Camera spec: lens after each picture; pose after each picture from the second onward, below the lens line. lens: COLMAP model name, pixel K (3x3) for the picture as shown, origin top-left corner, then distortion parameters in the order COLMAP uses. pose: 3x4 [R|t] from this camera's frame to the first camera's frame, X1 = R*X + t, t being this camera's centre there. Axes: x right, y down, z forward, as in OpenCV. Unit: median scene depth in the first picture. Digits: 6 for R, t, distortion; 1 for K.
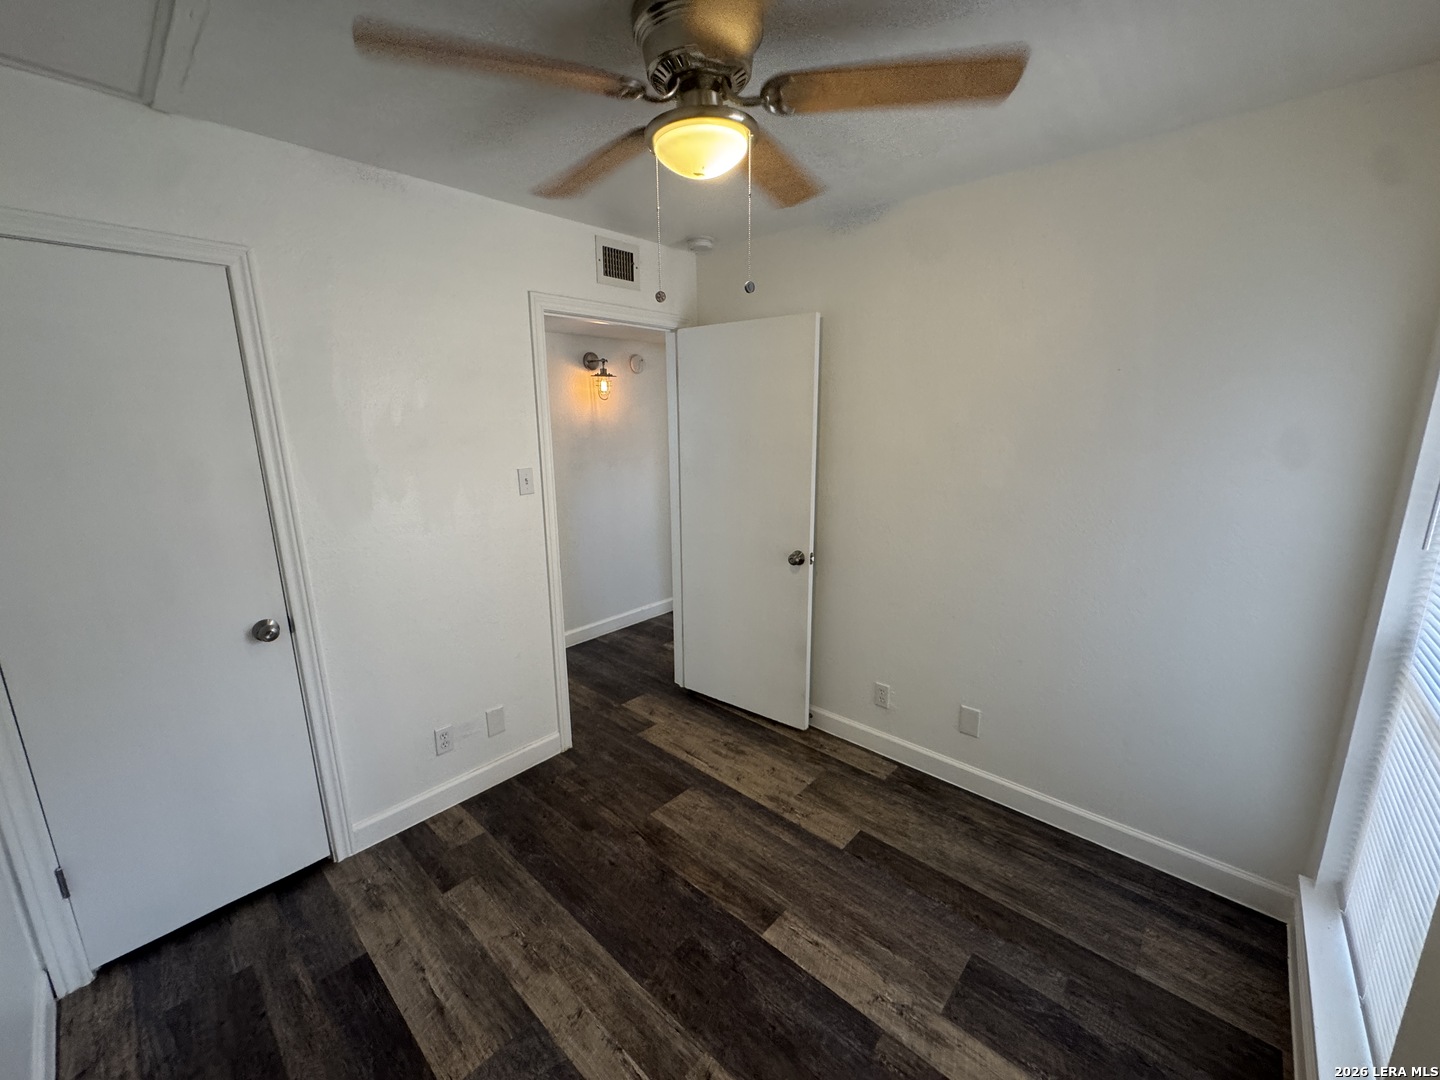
lens RADIAL K [[577.5, 0, 717.0], [0, 577.5, 537.9], [0, 0, 1]] dist [-0.002601, 0.000026]
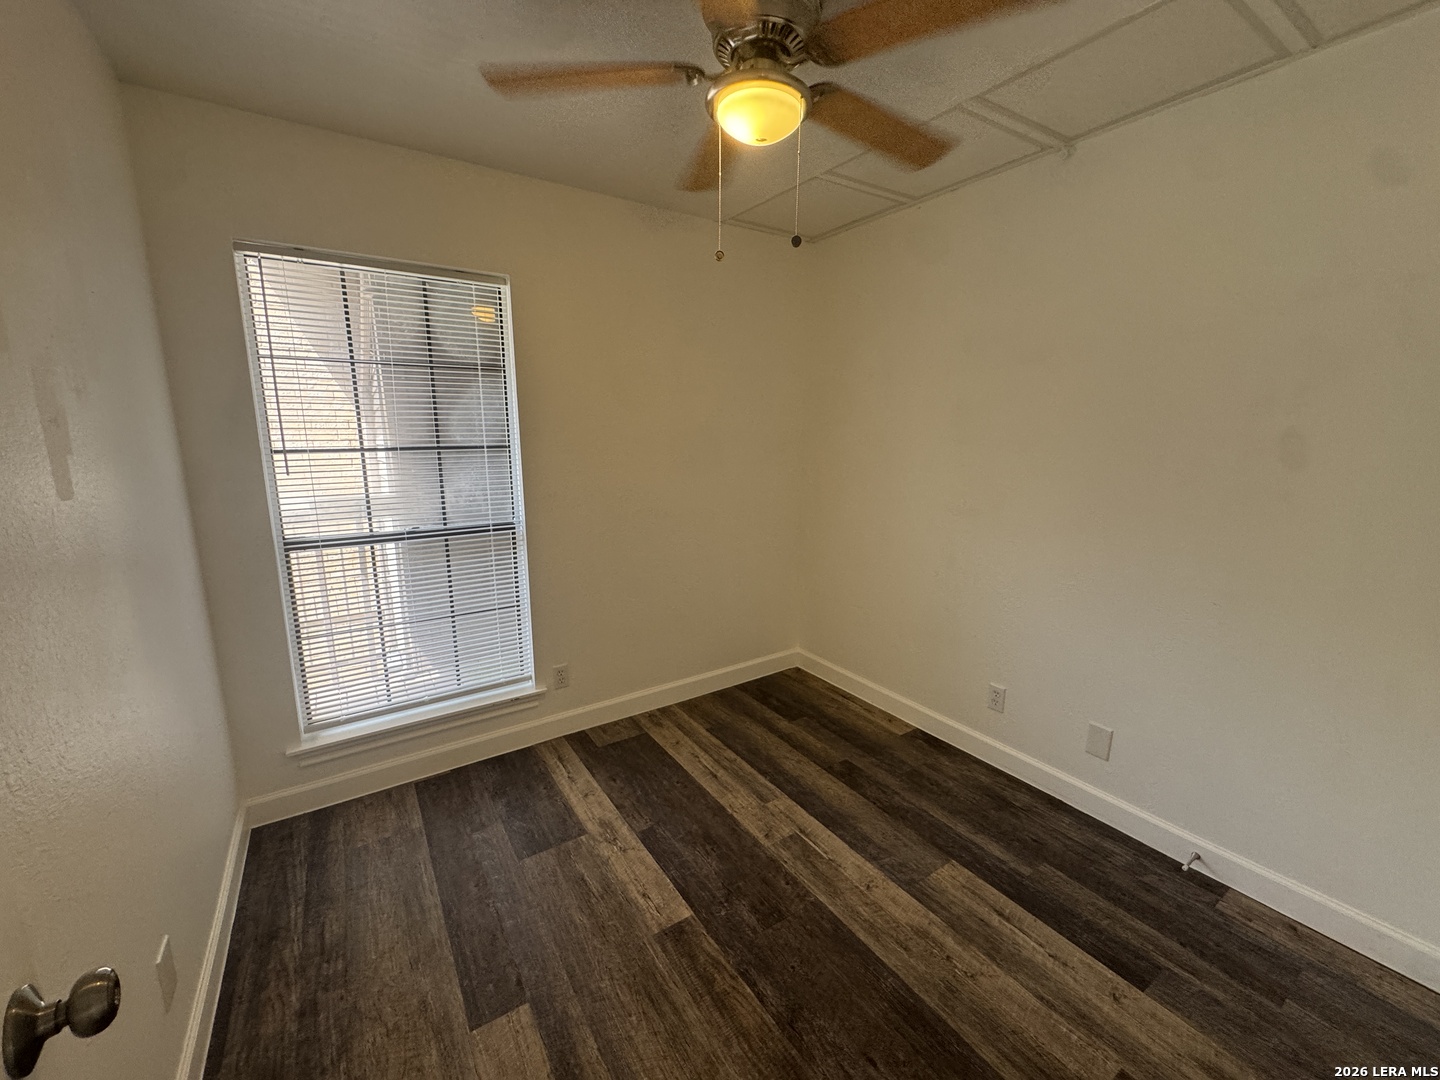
lens RADIAL K [[577.5, 0, 717.0], [0, 577.5, 537.9], [0, 0, 1]] dist [-0.002601, 0.000026]
pose [[-0.969187, -0.039871, 0.243077, -0.174060], [0.057521, 0.922897, 0.380725, -0.259645], [-0.239515, 0.382976, -0.892167, 1.633975]]
